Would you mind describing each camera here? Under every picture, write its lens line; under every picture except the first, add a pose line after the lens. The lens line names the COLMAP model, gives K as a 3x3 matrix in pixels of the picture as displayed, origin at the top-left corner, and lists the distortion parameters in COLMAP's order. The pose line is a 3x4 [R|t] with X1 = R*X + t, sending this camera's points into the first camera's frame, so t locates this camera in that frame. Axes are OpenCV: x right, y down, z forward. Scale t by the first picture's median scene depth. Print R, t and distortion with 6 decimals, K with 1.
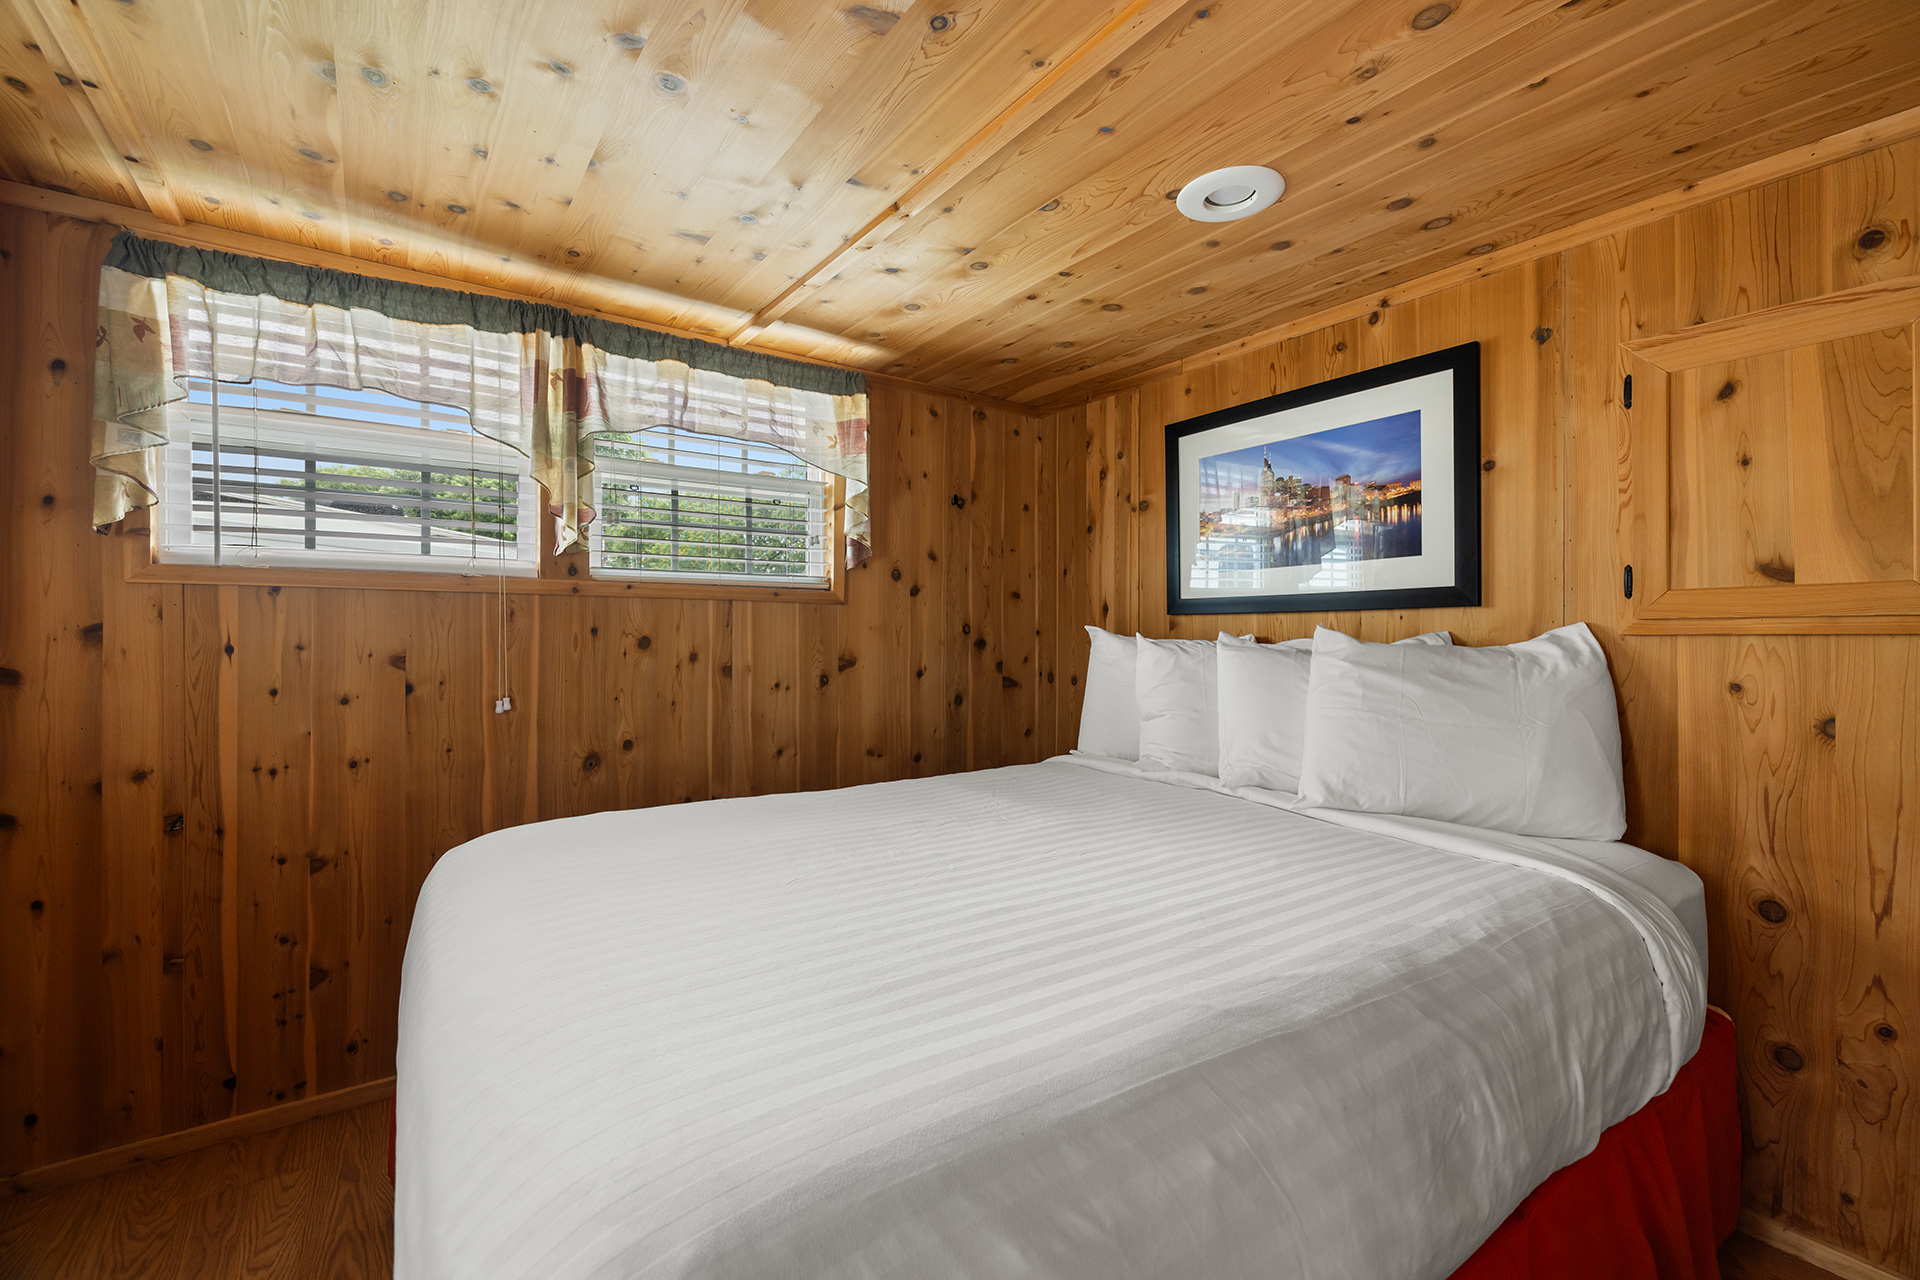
lens RADIAL K [[822.2, 0, 958.2], [0, 822.2, 638.8], [0, 0, 1]] dist [0.000661, 0.000636]
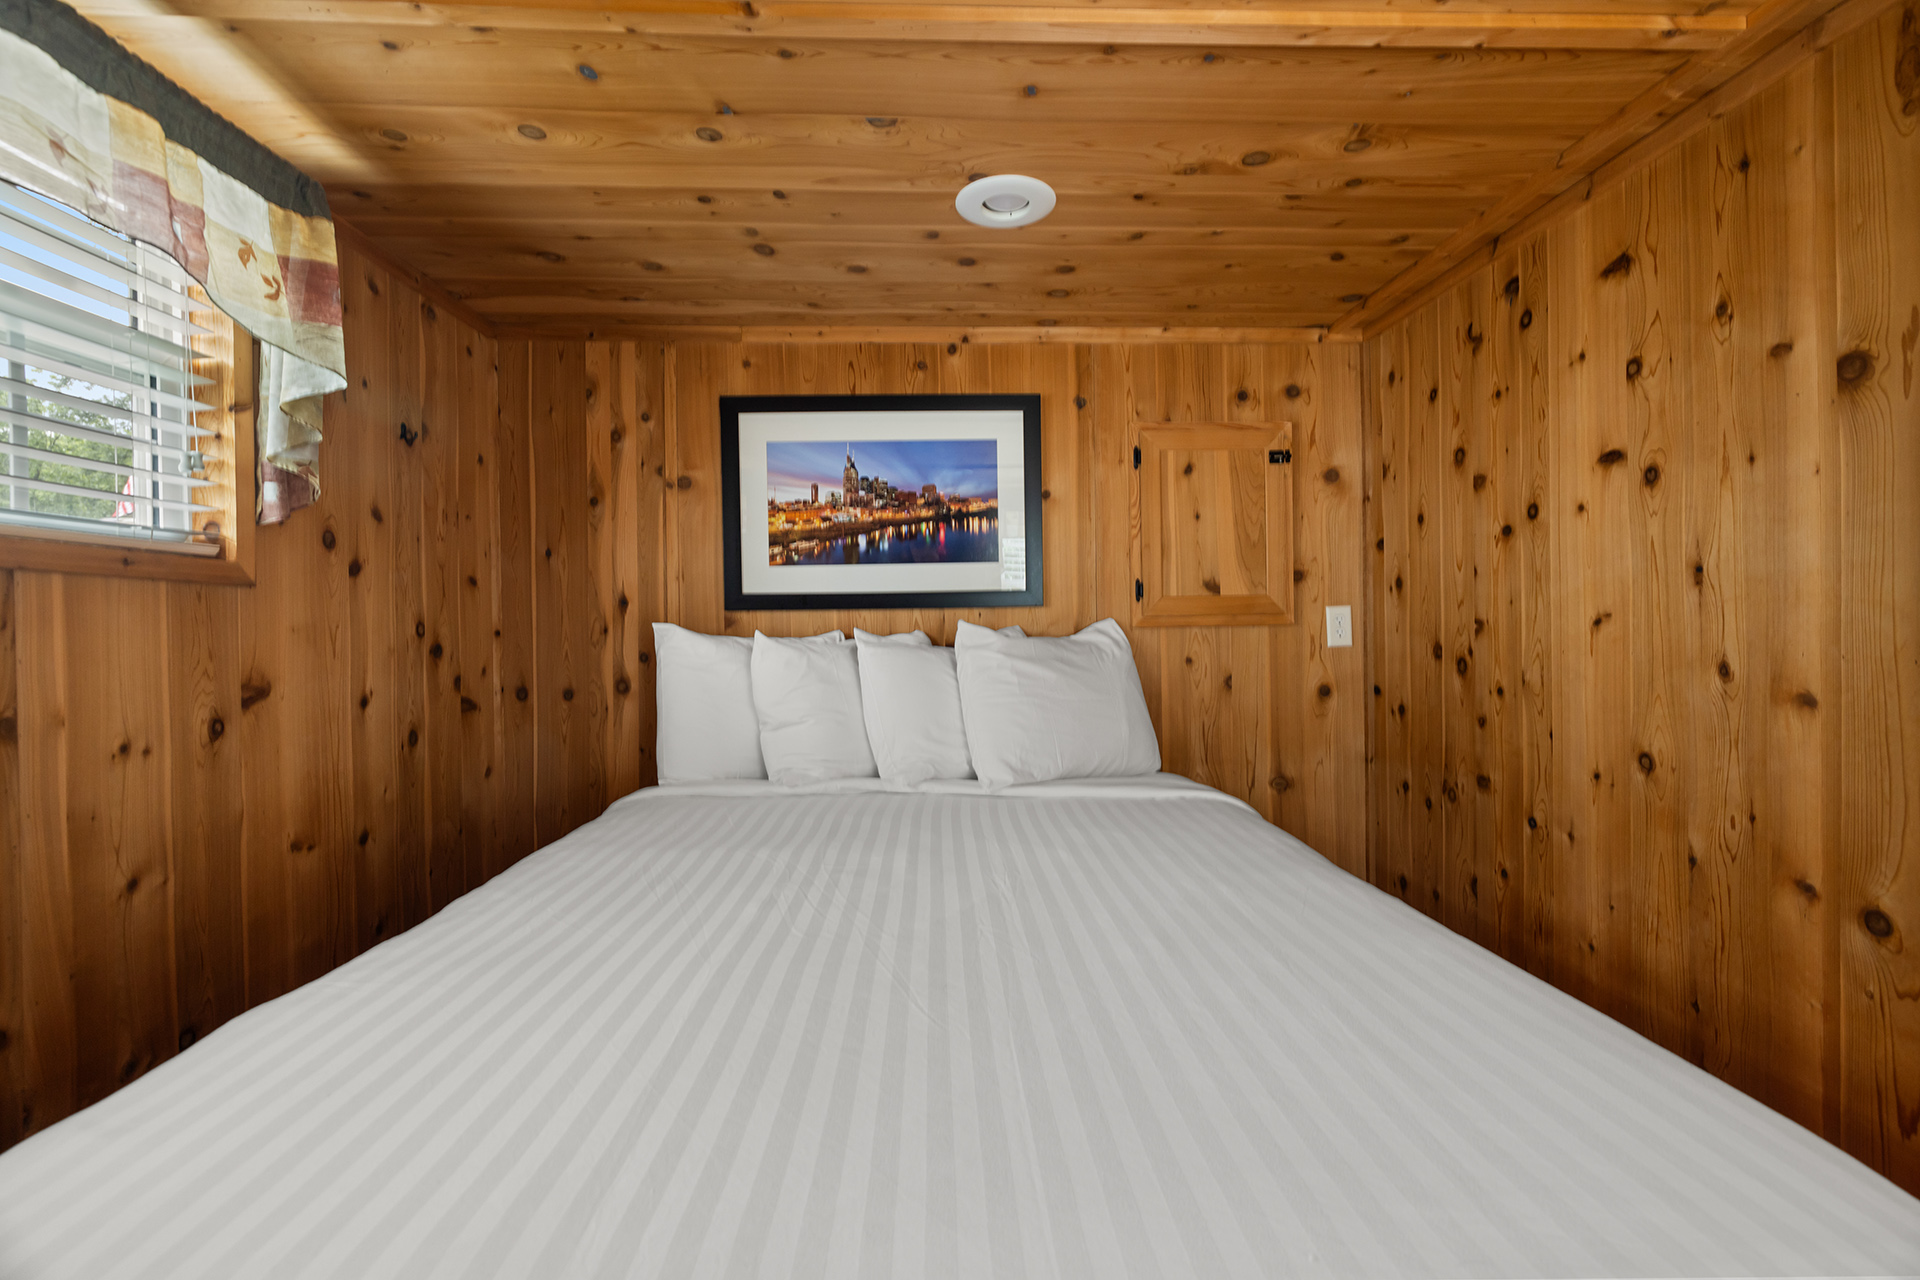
lens RADIAL K [[822.2, 0, 968.4], [0, 822.2, 631.4], [0, 0, 1]] dist [0.000661, 0.000636]
pose [[0.537021, -0.012566, 0.843475, -0.413530], [0.018254, 0.999828, 0.003273, -0.005864], [-0.843371, 0.013640, 0.537158, 0.359399]]
